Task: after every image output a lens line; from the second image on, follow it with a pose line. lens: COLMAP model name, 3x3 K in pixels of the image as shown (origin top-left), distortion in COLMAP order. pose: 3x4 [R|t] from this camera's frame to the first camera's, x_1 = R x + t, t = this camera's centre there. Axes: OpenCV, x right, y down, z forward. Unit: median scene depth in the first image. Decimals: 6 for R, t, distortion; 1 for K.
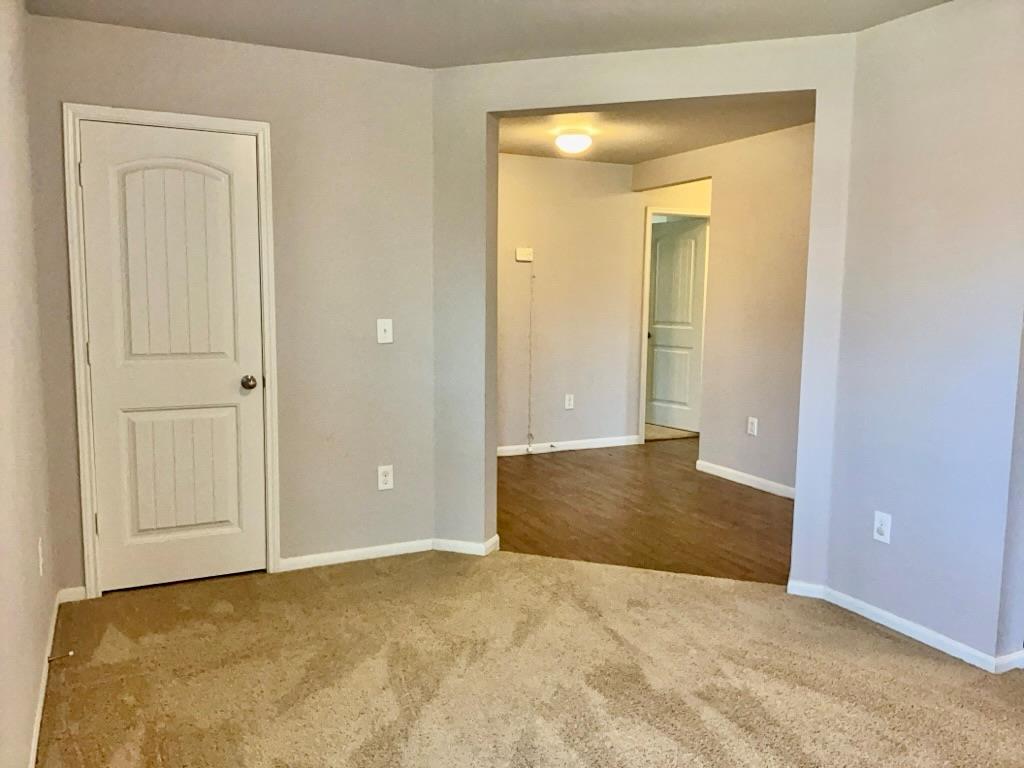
lens RADIAL K [[816.4, 0, 508.9], [0, 816.4, 383.1], [0, 0, 1]] dist [0.078554, -0.086314]
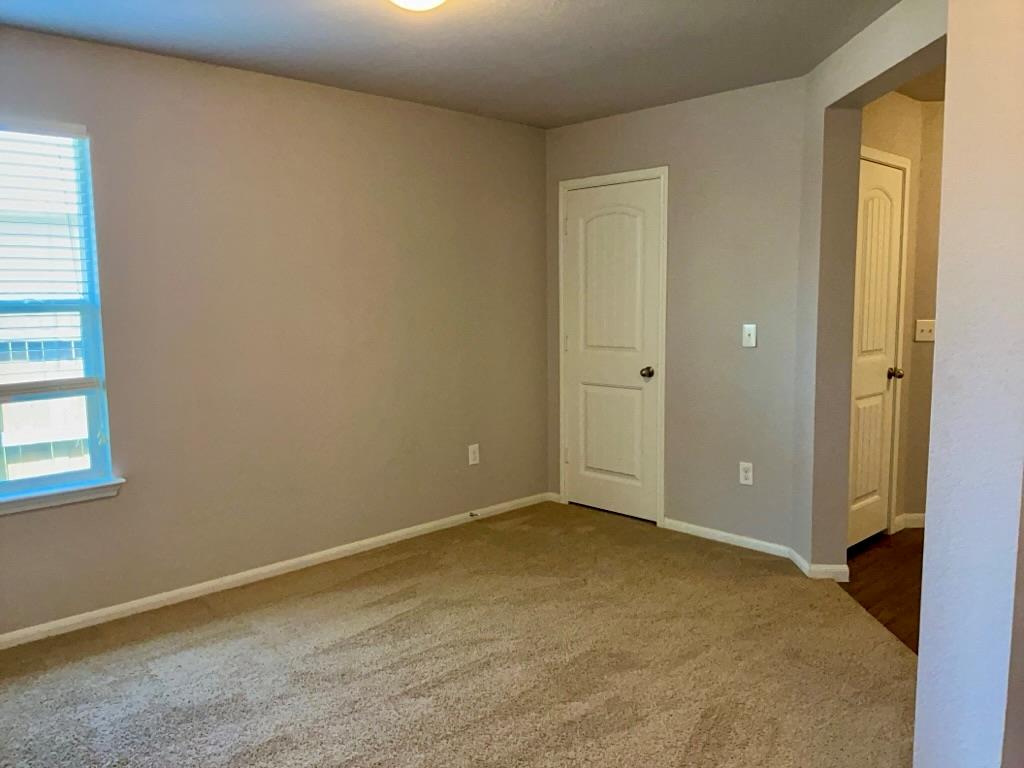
lens RADIAL K [[816.4, 0, 507.2], [0, 816.4, 384.8], [0, 0, 1]] dist [0.078554, -0.086314]
pose [[0.284720, 0.083817, -0.954939, 0.844009], [-0.093765, 0.993828, 0.059274, -0.036070], [0.954014, 0.072663, 0.290822, 0.422243]]
